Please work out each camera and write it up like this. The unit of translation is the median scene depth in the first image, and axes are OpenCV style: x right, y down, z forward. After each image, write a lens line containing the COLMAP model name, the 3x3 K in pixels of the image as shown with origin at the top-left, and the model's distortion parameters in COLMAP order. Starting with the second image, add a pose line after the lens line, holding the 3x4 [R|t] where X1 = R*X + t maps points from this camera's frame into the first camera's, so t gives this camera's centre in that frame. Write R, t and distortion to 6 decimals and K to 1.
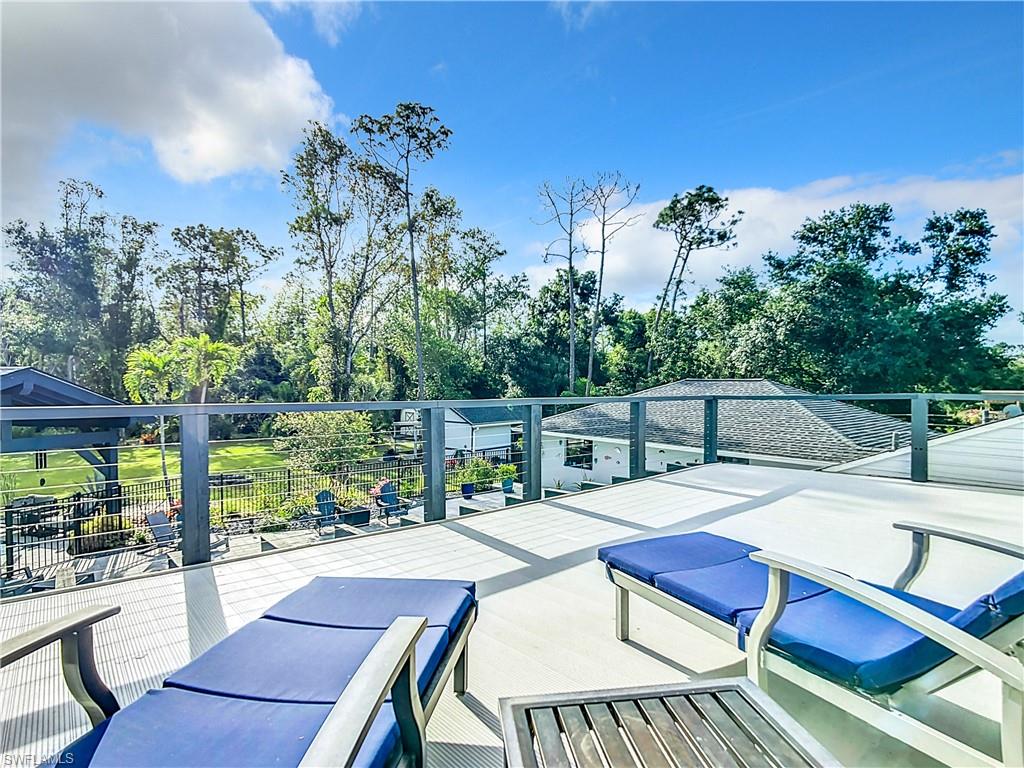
lens RADIAL K [[526.2, 0, 530.9], [0, 526.2, 405.1], [0, 0, 1]] dist [-0.050728, 0.020490]
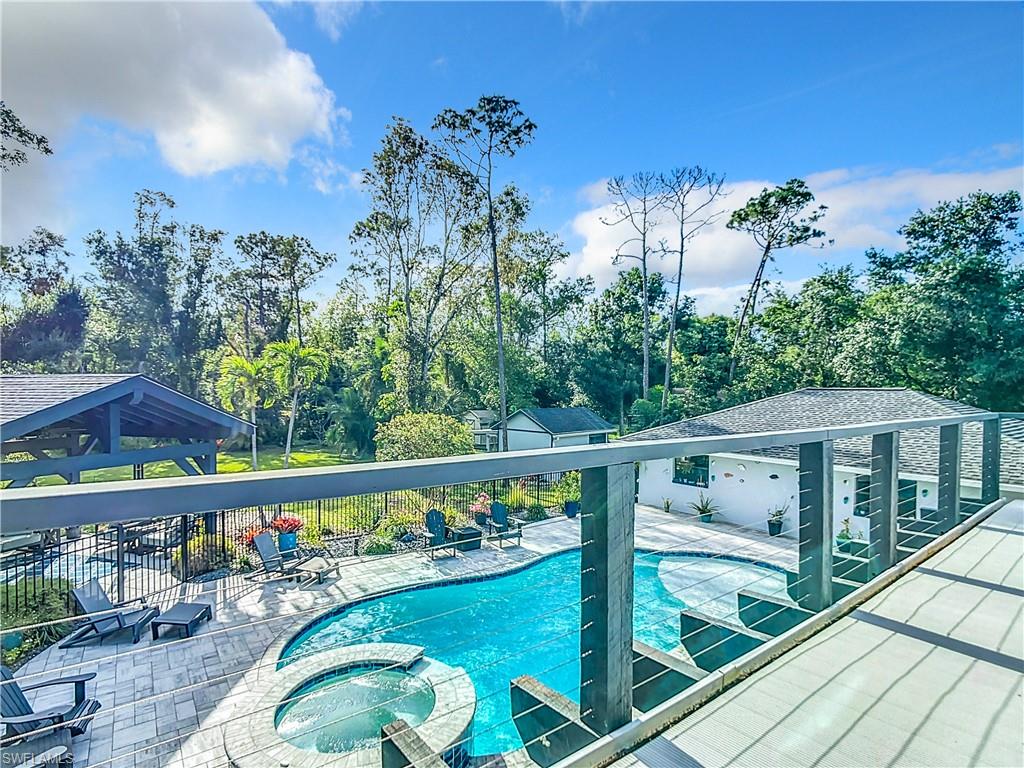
lens RADIAL K [[517.2, 0, 514.2], [0, 517.2, 407.6], [0, 0, 1]] dist [-0.043396, 0.014541]
pose [[0.996880, 0.006074, -0.078703, -0.089251], [-0.006417, 0.999971, -0.004099, -0.005847], [0.078676, 0.004591, 0.996890, 0.053872]]
